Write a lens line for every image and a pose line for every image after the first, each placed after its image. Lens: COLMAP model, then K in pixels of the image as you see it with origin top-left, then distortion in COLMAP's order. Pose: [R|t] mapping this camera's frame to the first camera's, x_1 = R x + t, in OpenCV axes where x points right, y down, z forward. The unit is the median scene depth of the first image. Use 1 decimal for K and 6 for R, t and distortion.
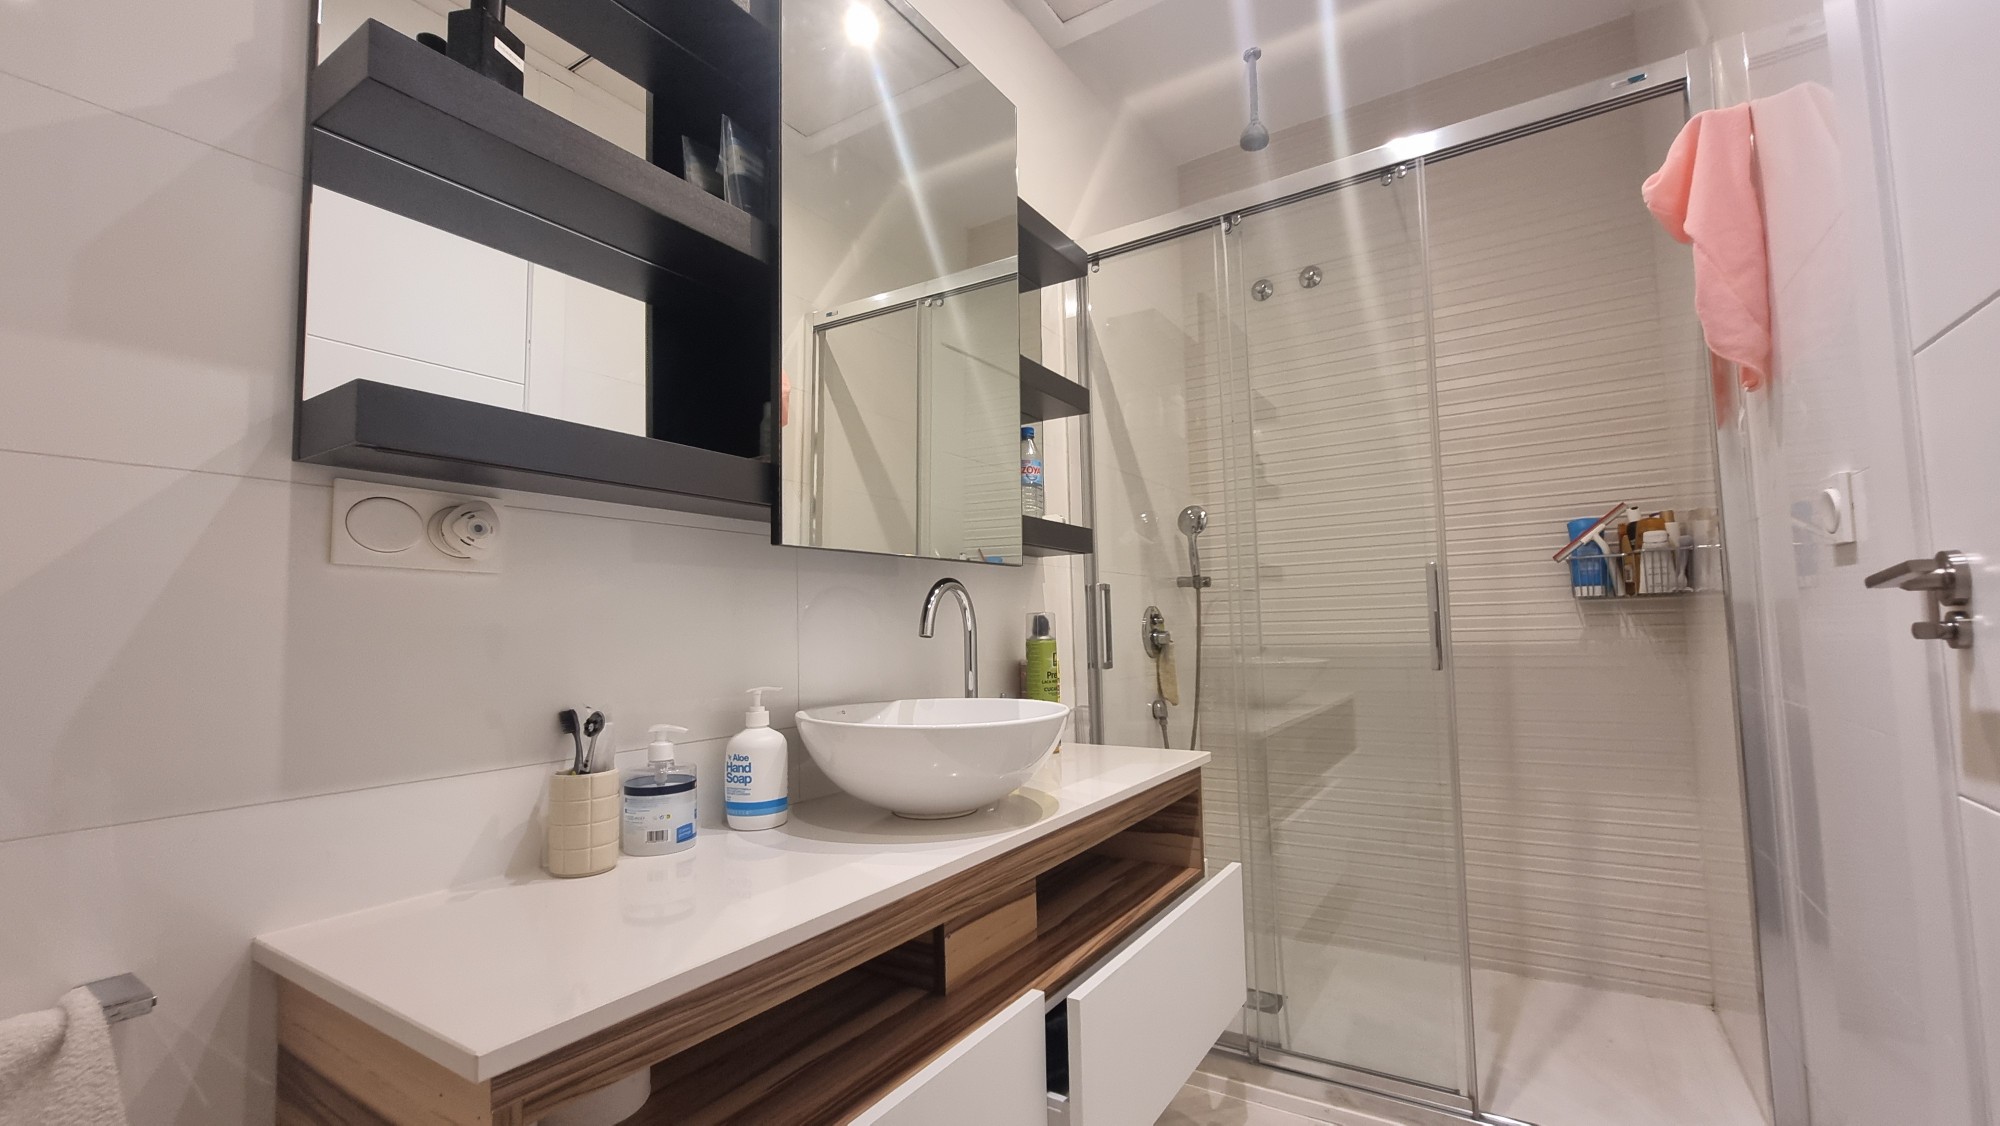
lens RADIAL K [[828.4, 0, 1007.0], [0, 828.4, 575.9], [0, 0, 1]] dist [-0.004064, 0.000580]
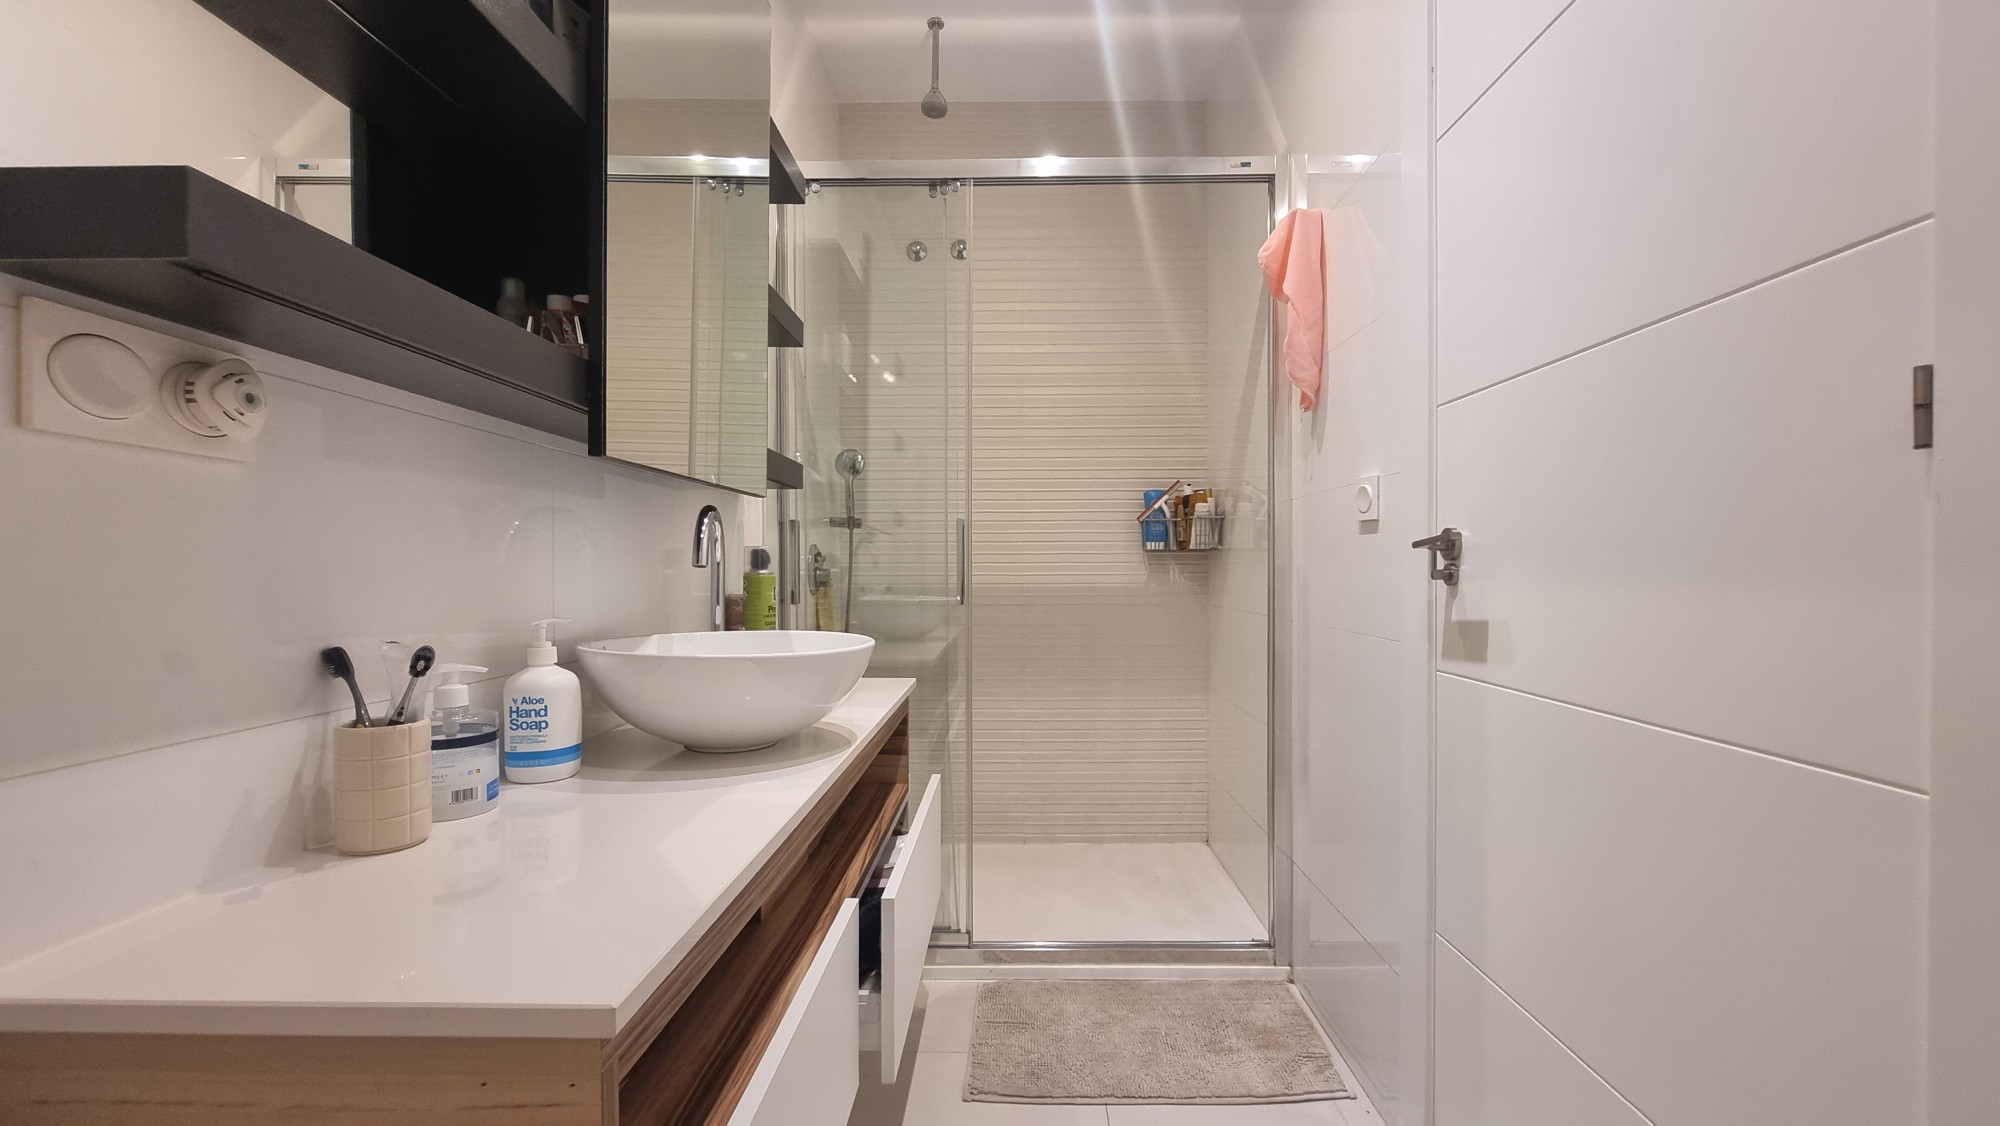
lens RADIAL K [[828.4, 0, 1007.0], [0, 828.4, 575.9], [0, 0, 1]] dist [-0.004064, 0.000580]
pose [[0.848885, 0.018263, 0.528262, -0.300273], [-0.054515, 0.997098, 0.053131, 0.015071], [-0.525758, -0.073900, 0.847418, 0.018026]]
